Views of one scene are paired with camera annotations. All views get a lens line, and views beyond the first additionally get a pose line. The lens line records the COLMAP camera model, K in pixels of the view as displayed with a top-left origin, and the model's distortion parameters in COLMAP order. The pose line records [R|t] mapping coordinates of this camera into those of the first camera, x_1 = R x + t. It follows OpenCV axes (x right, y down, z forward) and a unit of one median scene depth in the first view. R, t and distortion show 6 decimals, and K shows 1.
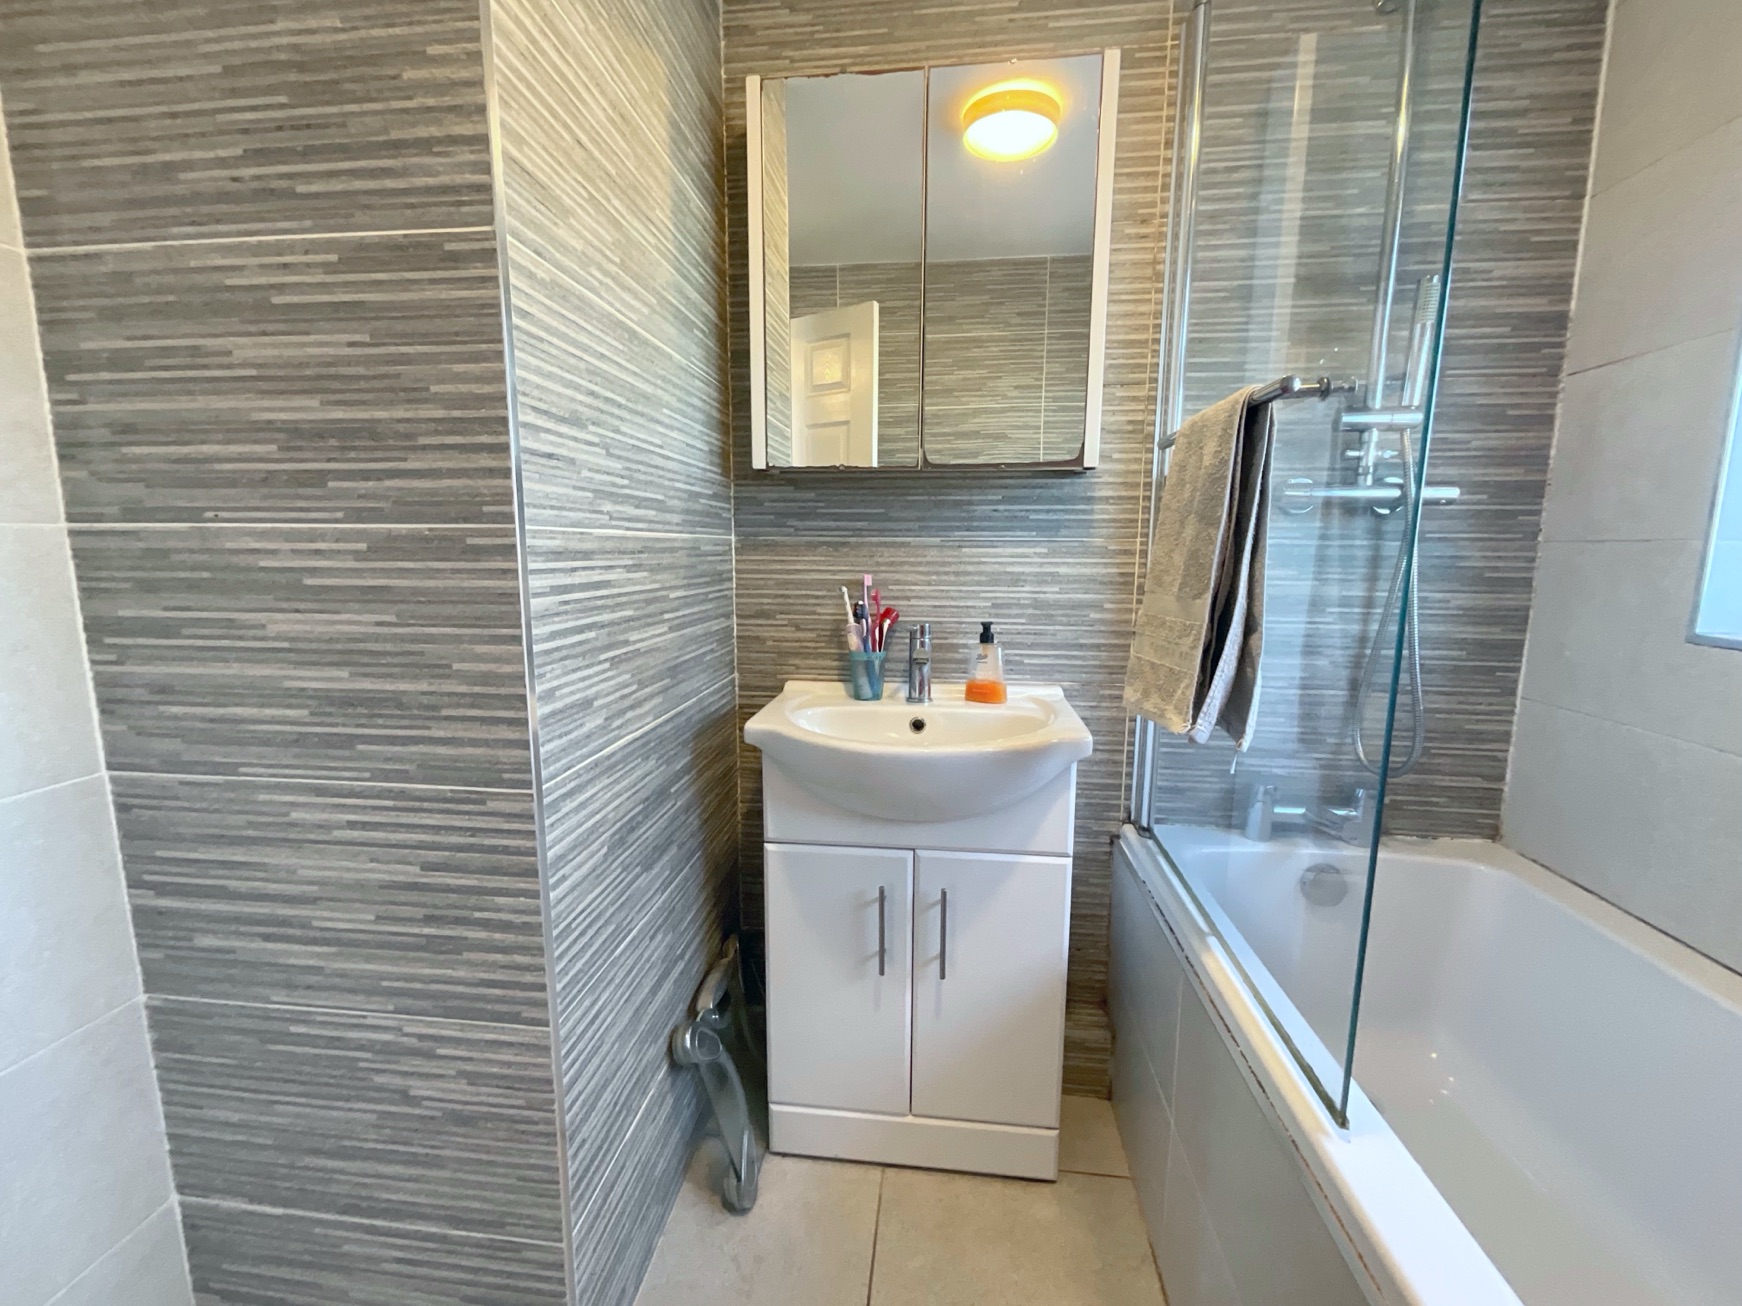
lens RADIAL K [[705.4, 0, 871.0], [0, 705.4, 653.0], [0, 0, 1]] dist [-0.001317, 0.000129]
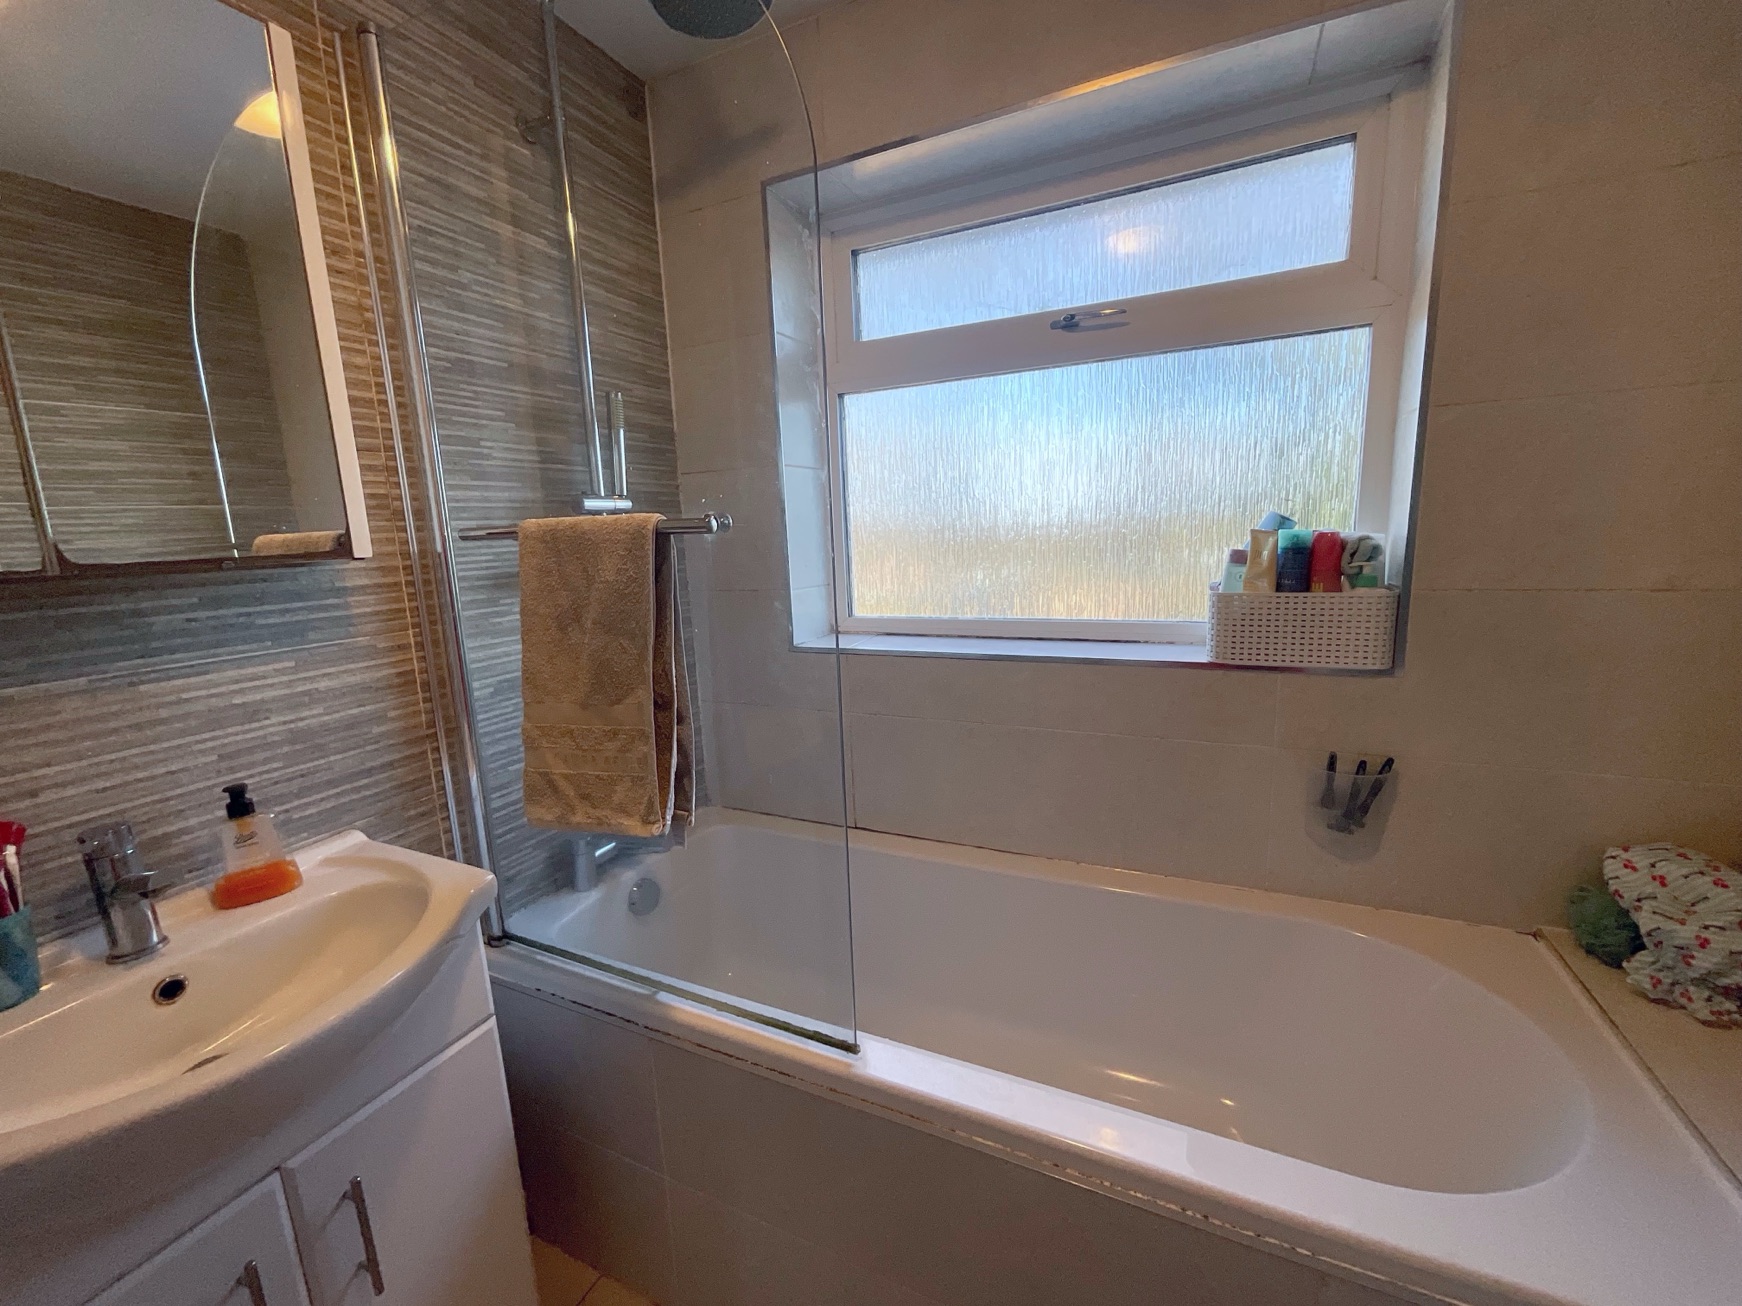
lens RADIAL K [[705.4, 0, 871.0], [0, 705.4, 653.0], [0, 0, 1]] dist [-0.001317, 0.000129]
pose [[0.314137, -0.184580, 0.931261, -0.248663], [0.175354, 0.975321, 0.134162, -0.151681], [-0.933043, 0.121155, 0.338752, 0.189584]]
